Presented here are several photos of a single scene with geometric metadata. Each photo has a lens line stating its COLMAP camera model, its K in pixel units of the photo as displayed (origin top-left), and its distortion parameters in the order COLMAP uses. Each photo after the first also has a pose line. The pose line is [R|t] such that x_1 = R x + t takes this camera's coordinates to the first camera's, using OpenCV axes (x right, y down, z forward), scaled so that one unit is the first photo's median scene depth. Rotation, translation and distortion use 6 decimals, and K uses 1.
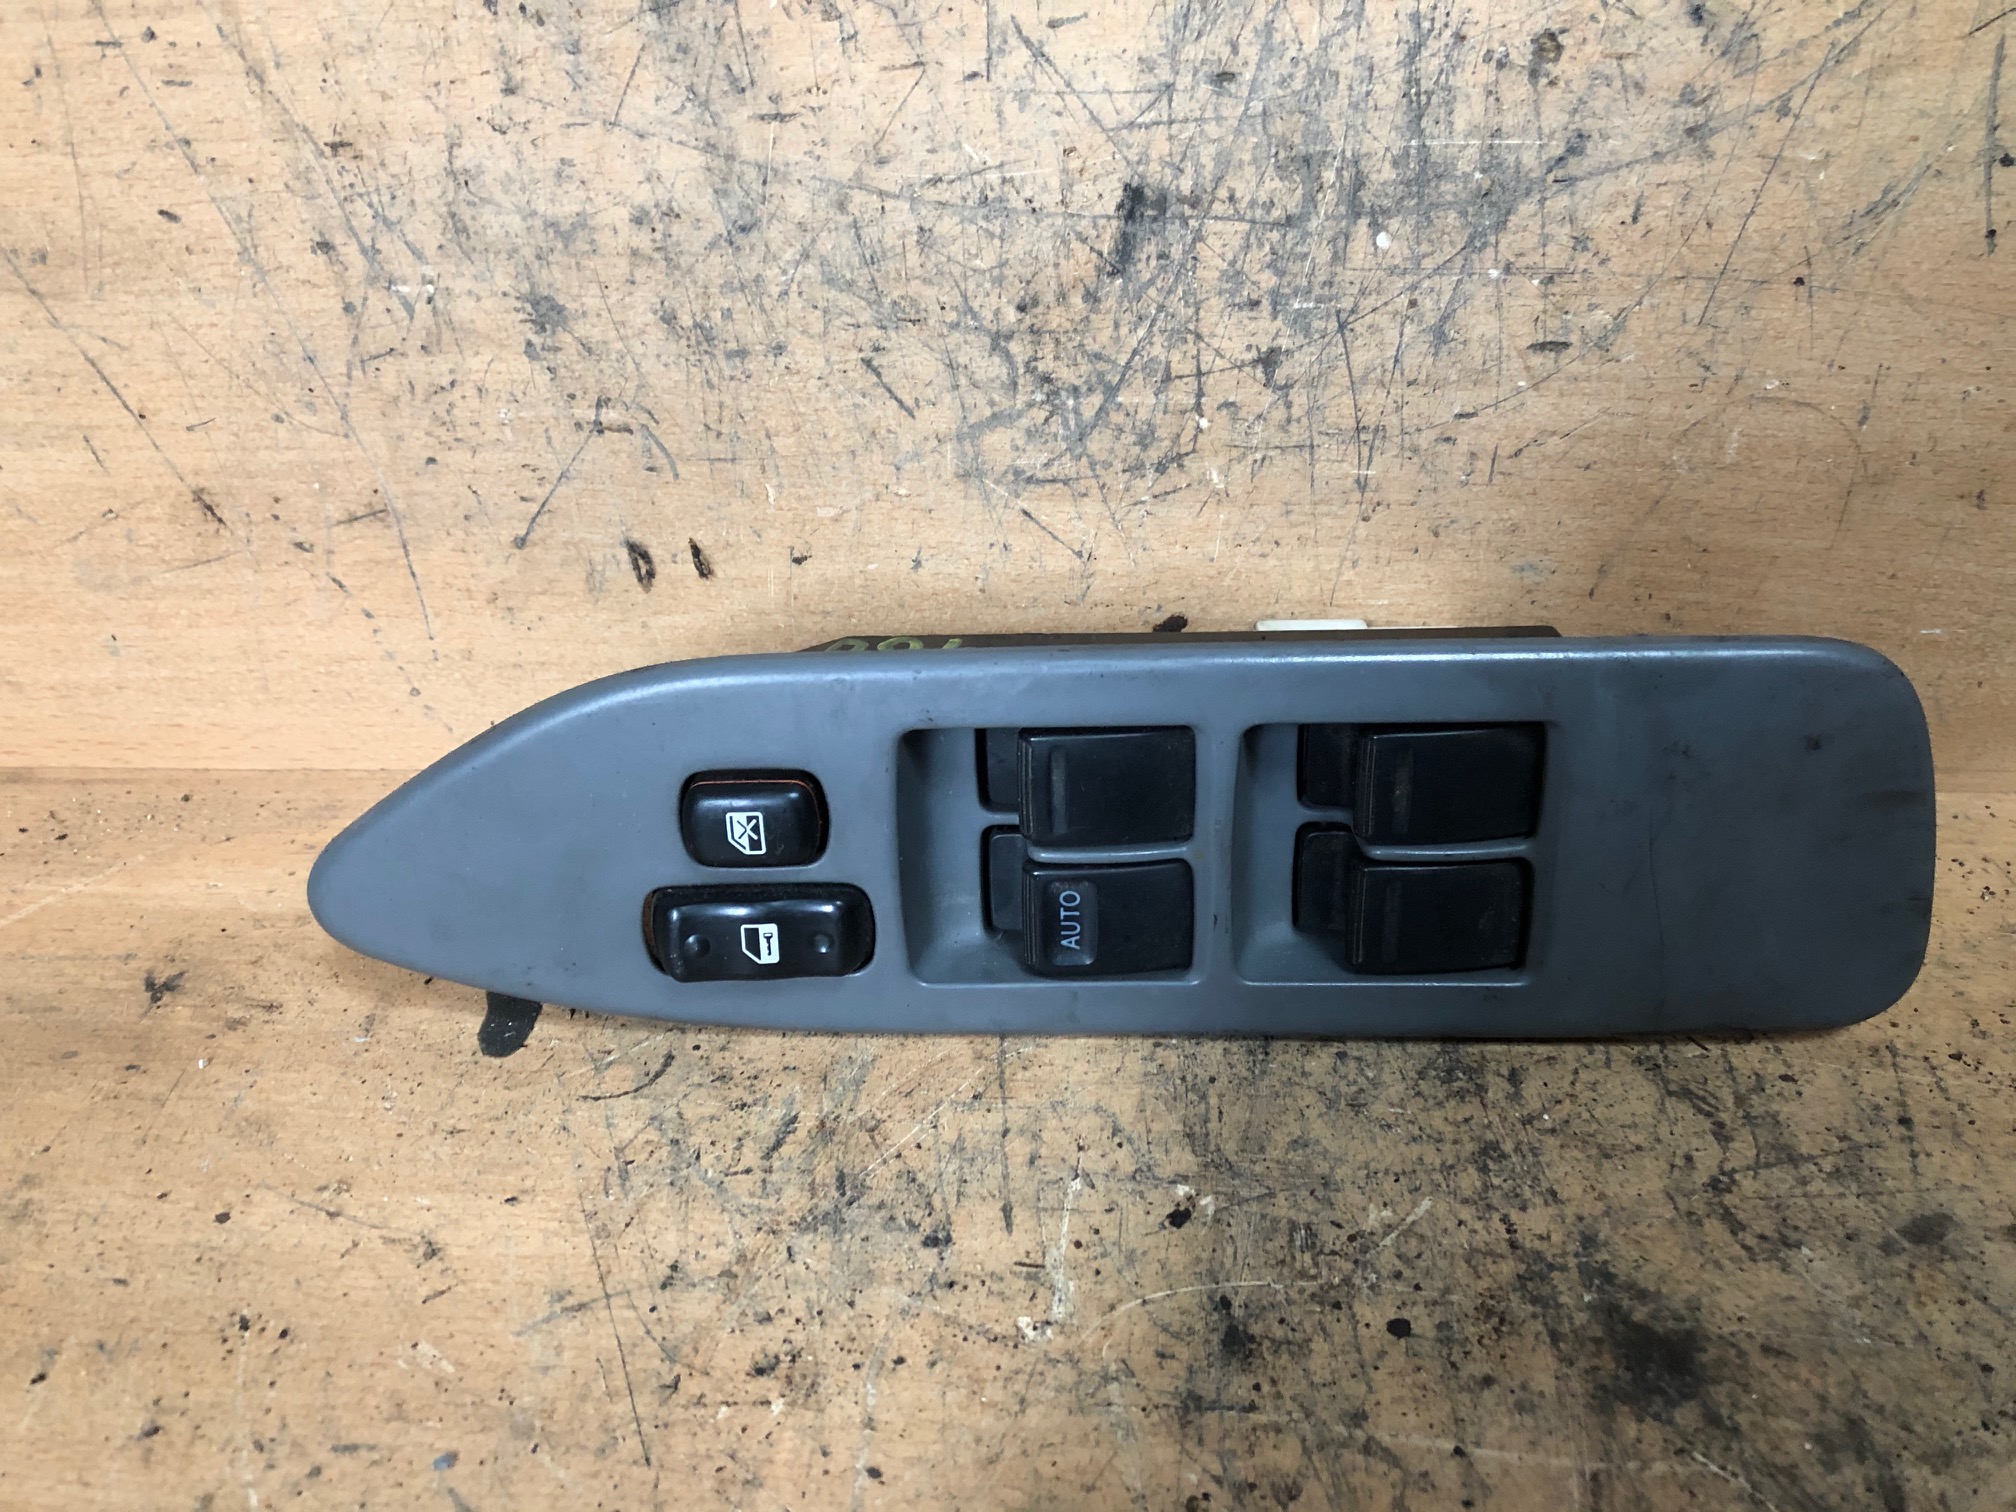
lens RADIAL K [[1697.0, 0, 1017.9], [0, 1697.0, 763.9], [0, 0, 1]] dist [-0.020190, 0.031387]
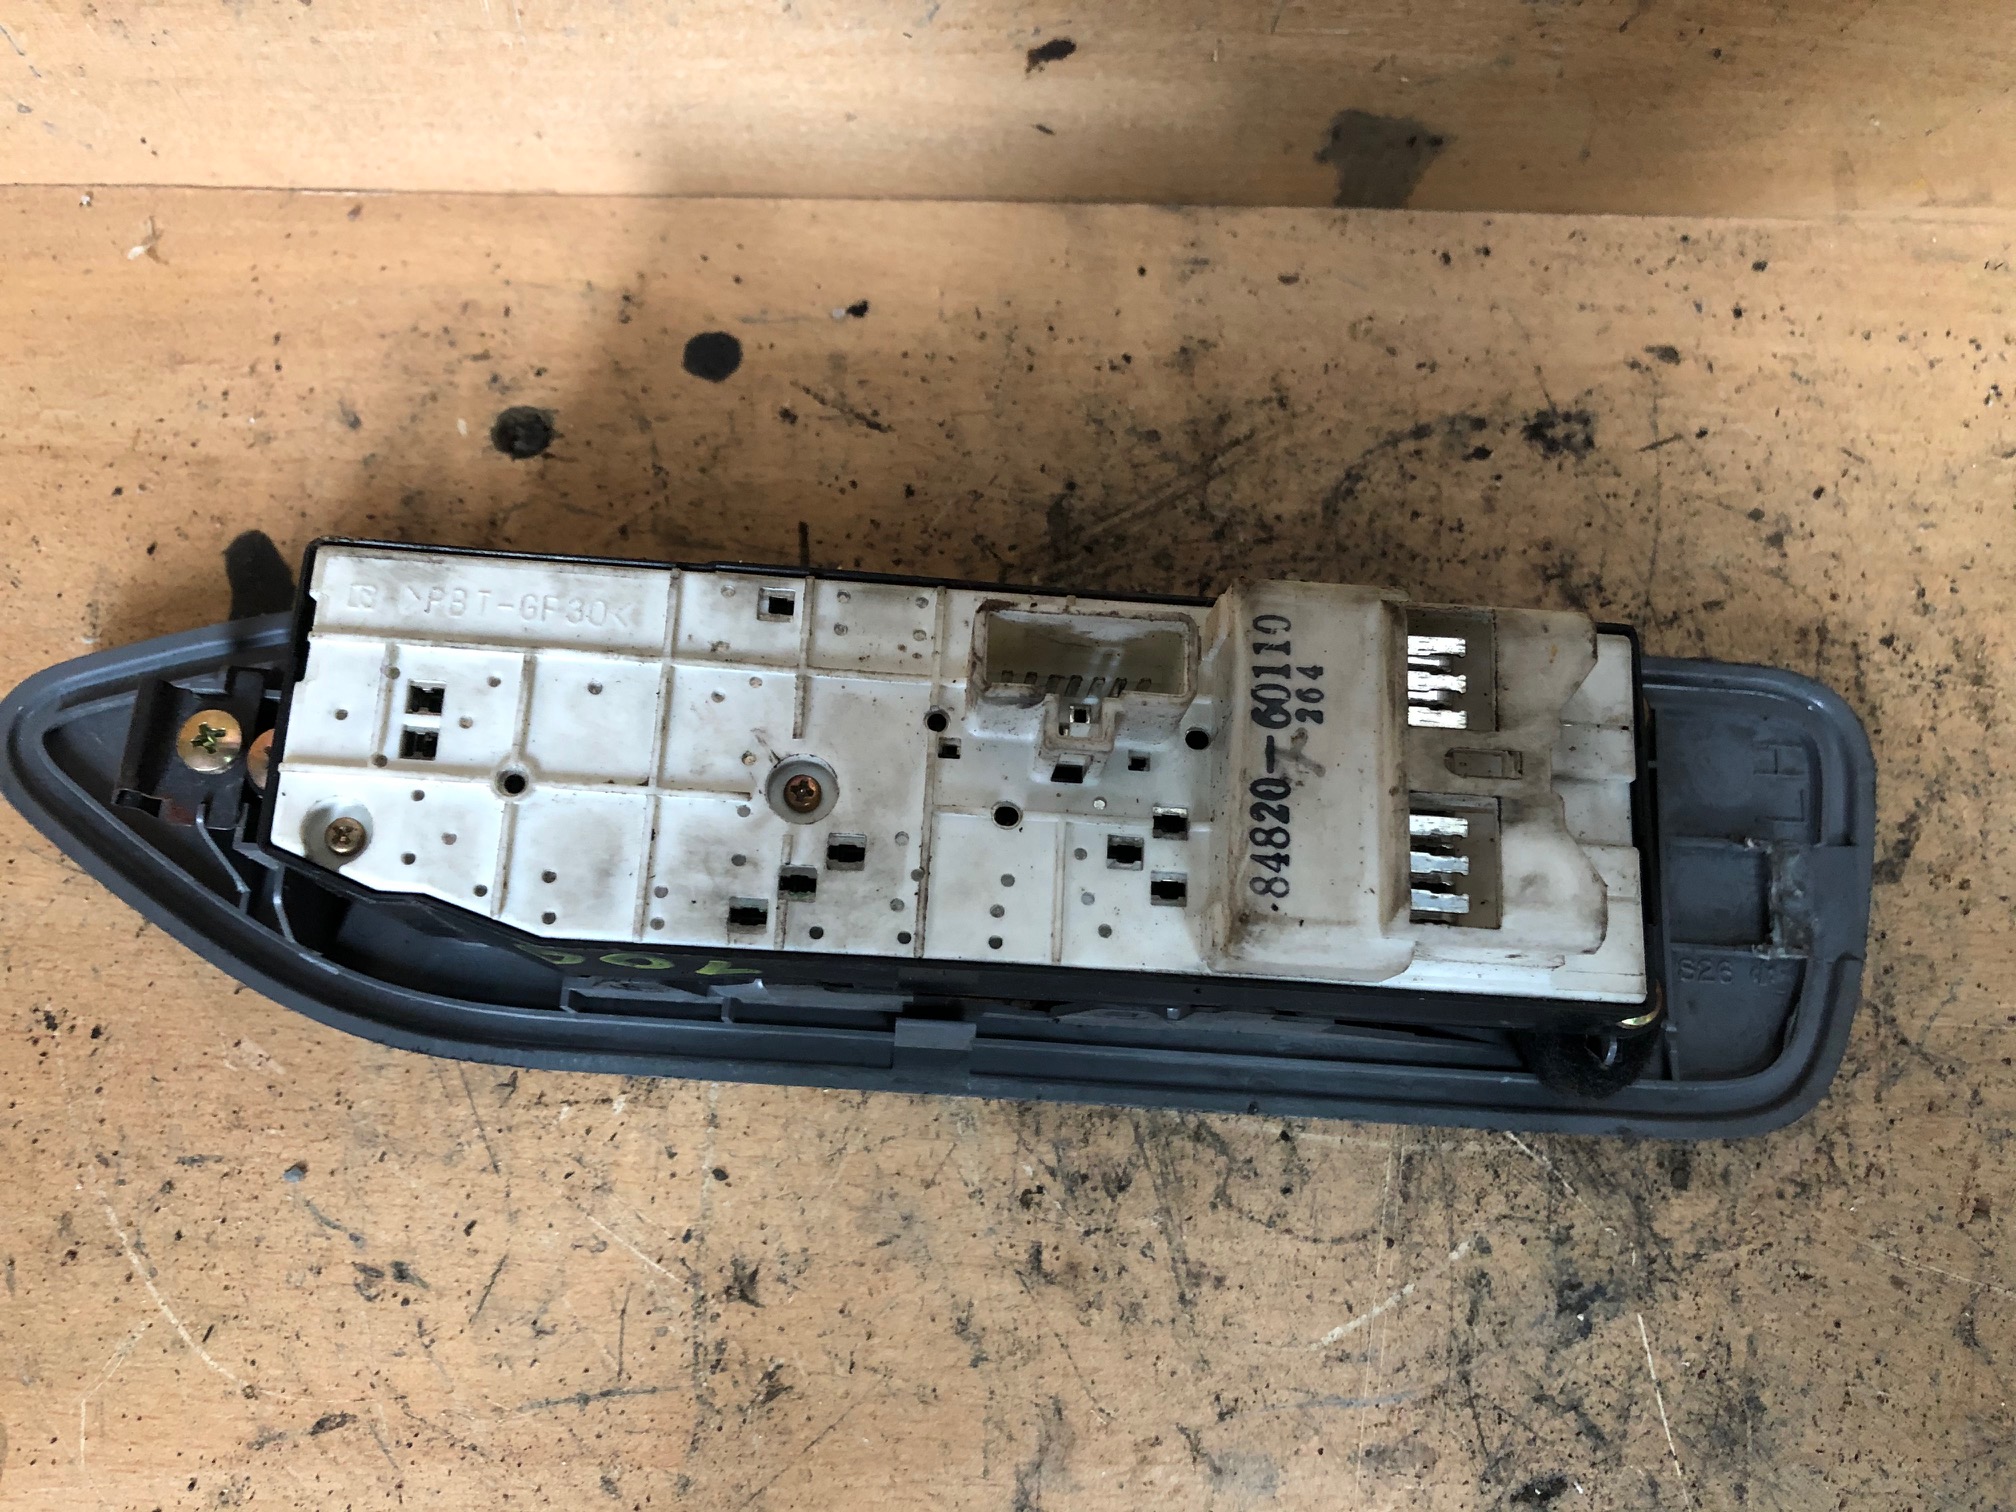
lens RADIAL K [[1697.0, 0, 1005.2], [0, 1697.0, 753.8], [0, 0, 1]] dist [-0.020190, 0.031387]
pose [[0.998622, -0.019676, 0.048660, 0.037363], [-0.015067, 0.780596, 0.624854, -0.370335], [-0.050279, -0.624726, 0.779224, 0.298863]]
